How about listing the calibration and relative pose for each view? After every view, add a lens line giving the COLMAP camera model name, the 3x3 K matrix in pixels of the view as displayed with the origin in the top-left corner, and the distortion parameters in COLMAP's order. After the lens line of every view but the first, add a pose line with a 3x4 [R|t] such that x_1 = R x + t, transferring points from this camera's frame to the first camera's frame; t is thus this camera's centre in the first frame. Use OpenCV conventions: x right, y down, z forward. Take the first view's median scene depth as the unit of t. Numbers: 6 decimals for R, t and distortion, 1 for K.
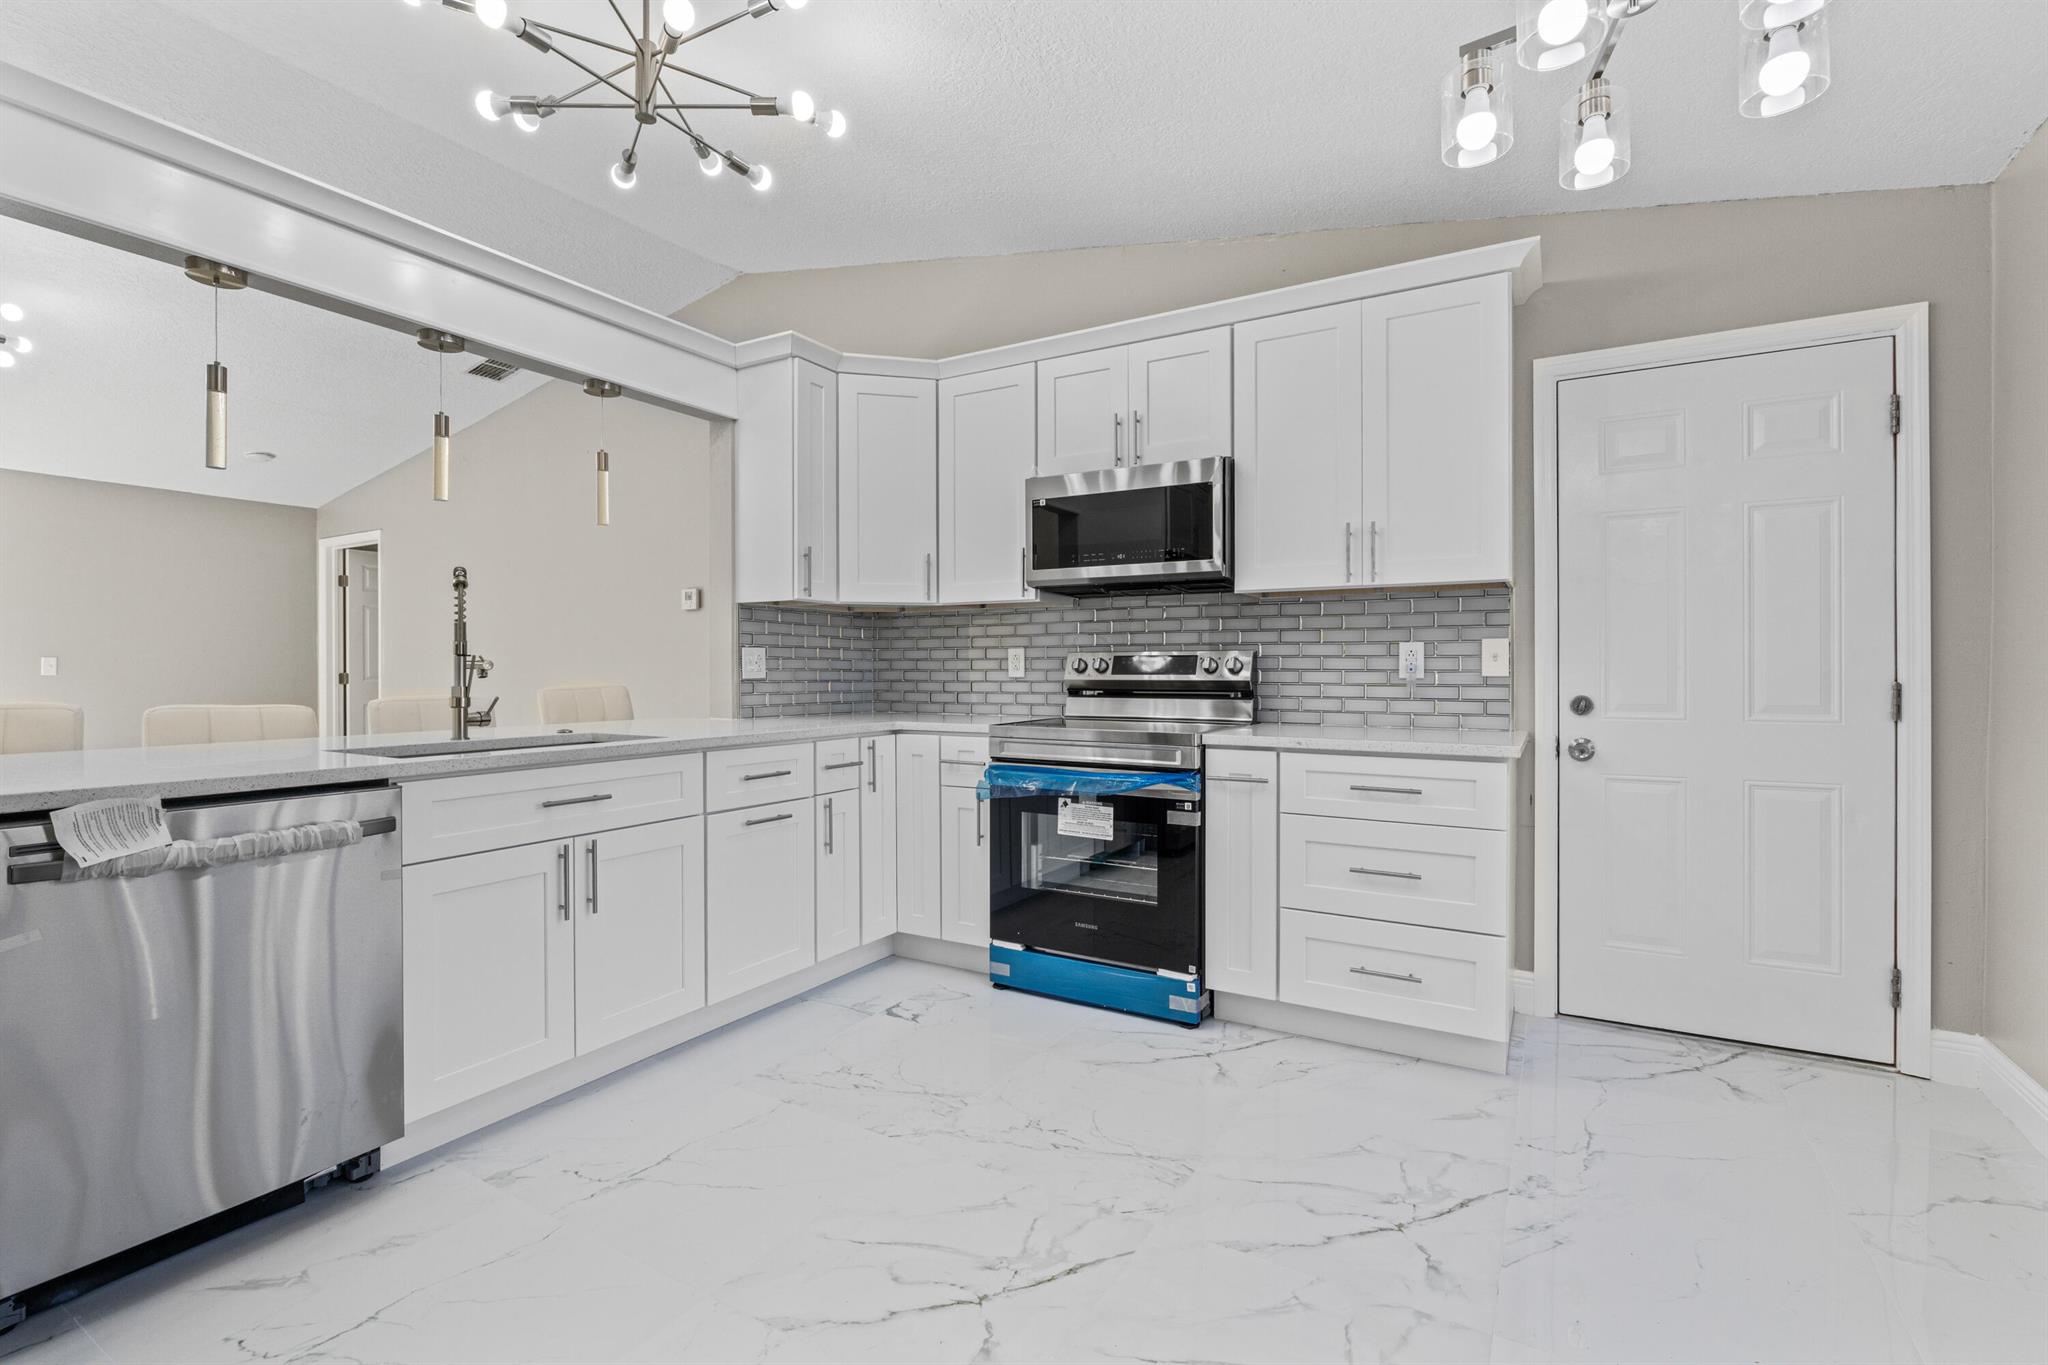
lens RADIAL K [[925.6, 0, 1027.4], [0, 925.6, 672.2], [0, 0, 1]] dist [-0.001210, -0.000339]
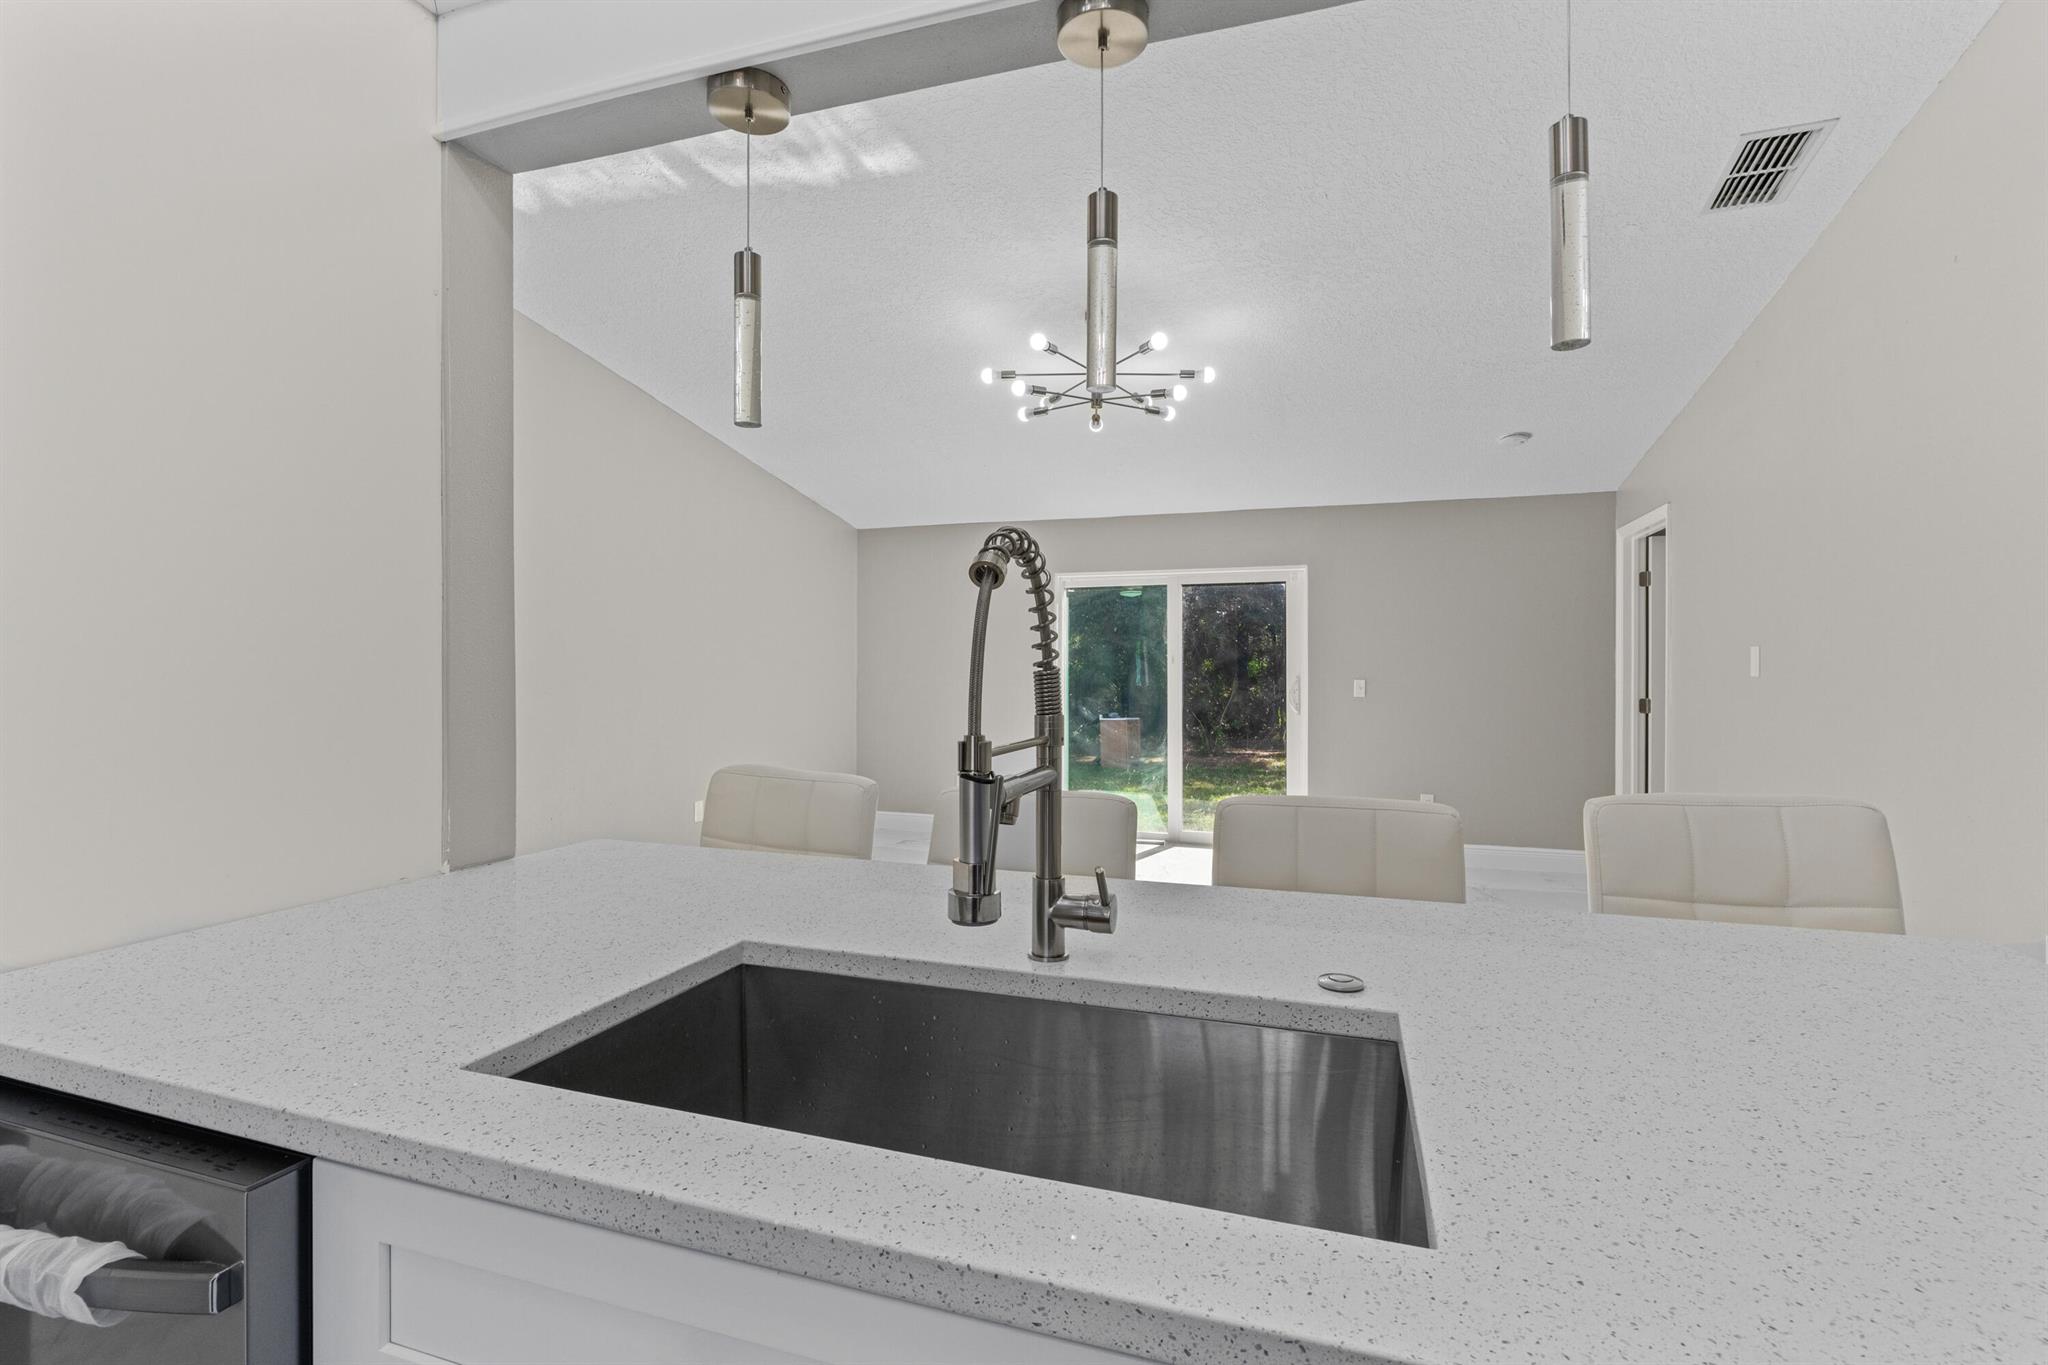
lens RADIAL K [[946.5, 0, 1022.2], [0, 946.5, 670.7], [0, 0, 1]] dist [-0.000386, -0.000014]
pose [[0.205335, 0.000531, -0.978692, -0.077189], [-0.005045, 0.999987, -0.000516, -0.019725], [0.978679, 0.005043, 0.205335, 0.337594]]
